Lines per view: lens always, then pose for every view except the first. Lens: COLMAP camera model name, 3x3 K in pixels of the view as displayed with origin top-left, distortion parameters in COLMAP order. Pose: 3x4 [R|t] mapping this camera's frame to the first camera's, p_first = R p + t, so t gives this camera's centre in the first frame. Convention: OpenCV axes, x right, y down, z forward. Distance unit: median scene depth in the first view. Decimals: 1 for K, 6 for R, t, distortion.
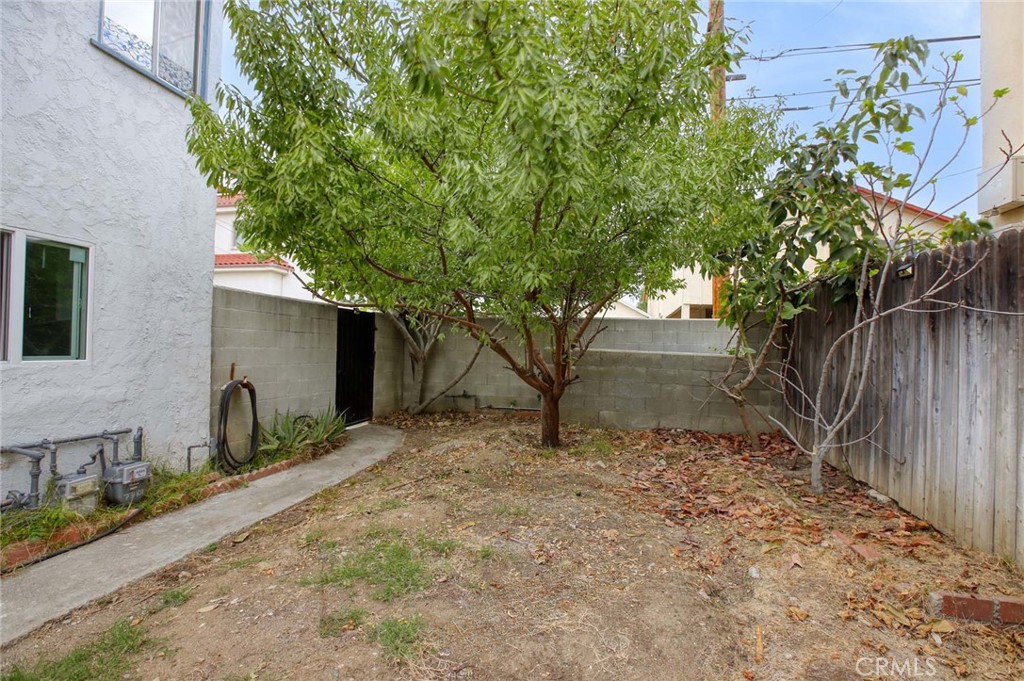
lens RADIAL K [[493.2, 0, 512.0], [0, 493.2, 340.5], [0, 0, 1]] dist [-0.000155, 0.000474]
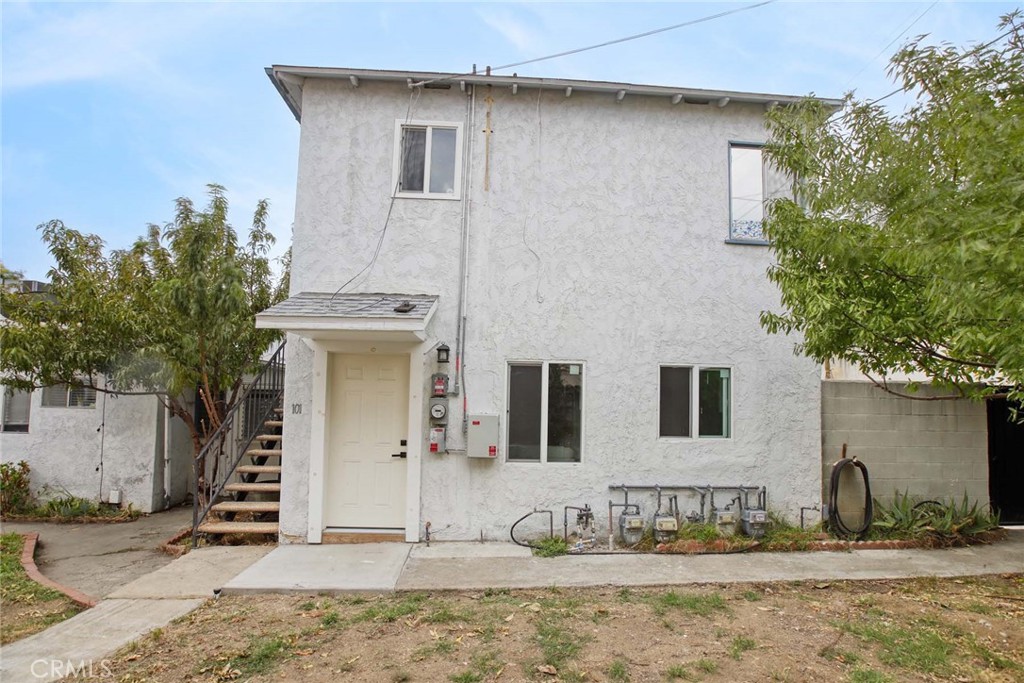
lens RADIAL K [[452.6, 0, 509.8], [0, 452.6, 383.9], [0, 0, 1]] dist [-0.050561, 0.013090]
pose [[0.308784, -0.056431, -0.949457, 0.245778], [-0.003601, 0.998162, -0.060497, -0.038984], [0.951126, 0.022100, 0.308013, -0.102796]]
